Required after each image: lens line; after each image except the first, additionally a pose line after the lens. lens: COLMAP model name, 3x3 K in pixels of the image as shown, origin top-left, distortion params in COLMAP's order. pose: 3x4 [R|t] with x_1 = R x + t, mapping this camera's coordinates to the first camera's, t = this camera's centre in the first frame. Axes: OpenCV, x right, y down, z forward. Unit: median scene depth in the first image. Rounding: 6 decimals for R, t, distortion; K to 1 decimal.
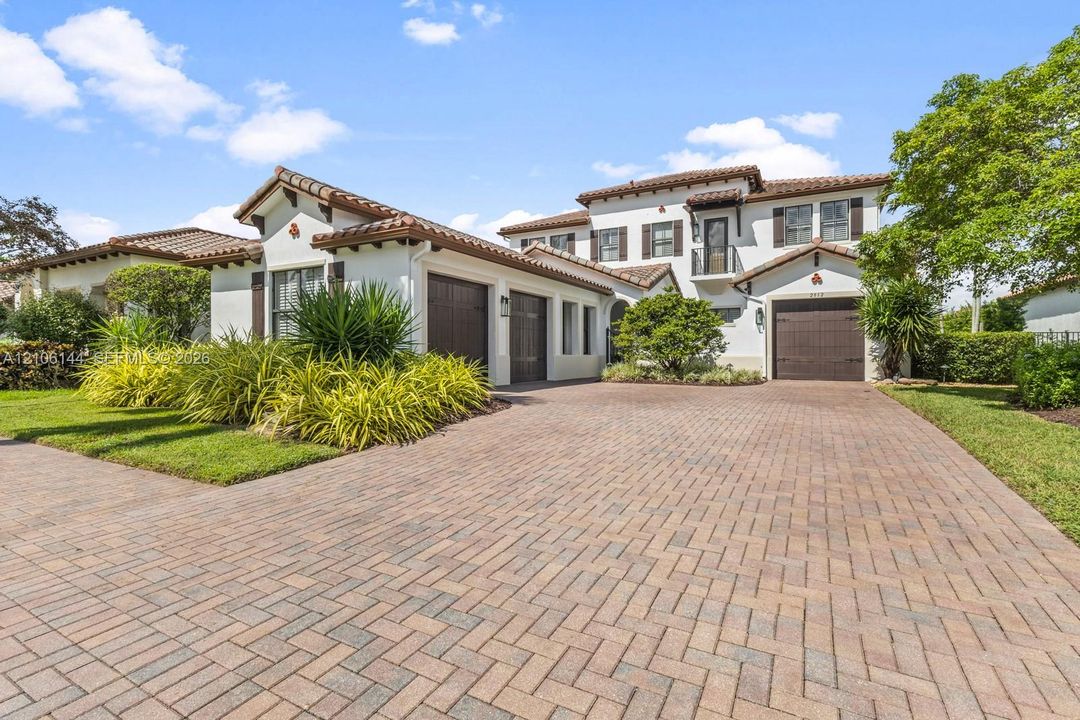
lens RADIAL K [[498.9, 0, 540.0], [0, 498.9, 360.0], [0, 0, 1]] dist [0.004789, 0.000630]
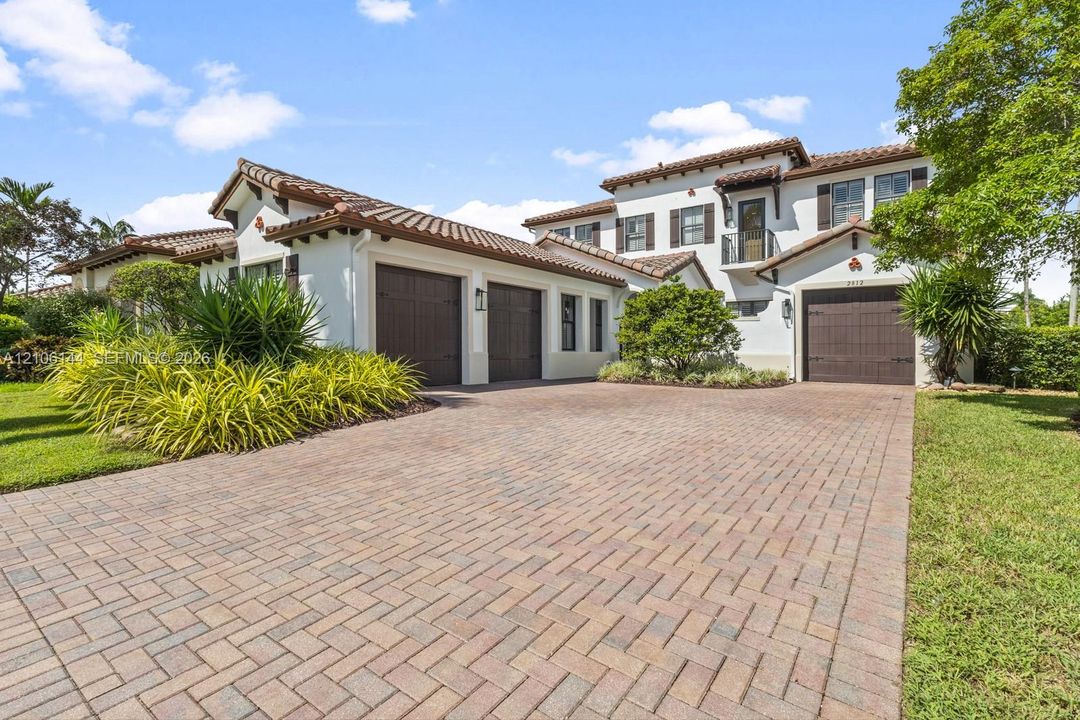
lens RADIAL K [[501.8, 0, 537.3], [0, 501.8, 357.5], [0, 0, 1]] dist [0.007735, 0.000041]
pose [[0.989602, 0.007379, -0.143641, 0.150312], [-0.006861, 0.999968, 0.004098, -0.003382], [0.143667, -0.003069, 0.989621, 0.076243]]
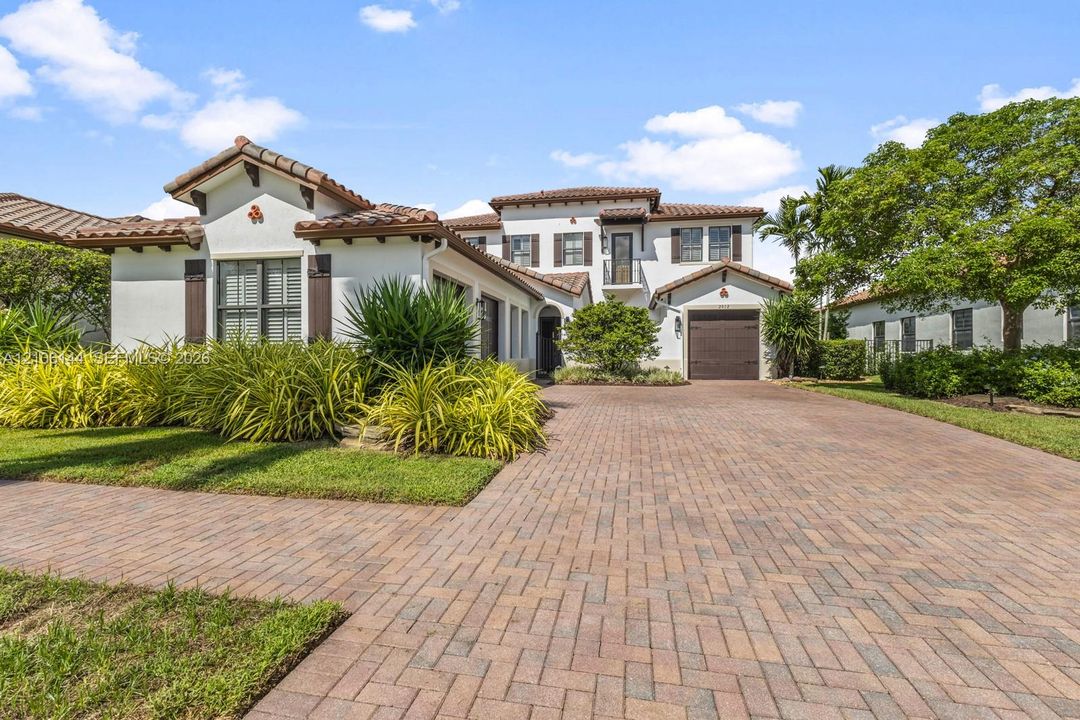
lens RADIAL K [[498.9, 0, 540.0], [0, 498.9, 360.0], [0, 0, 1]] dist [0.004789, 0.000630]
pose [[0.949979, -0.003672, 0.312291, -0.231910], [0.005760, 0.999967, -0.005764, -0.001554], [-0.312259, 0.007274, 0.949969, 0.030097]]
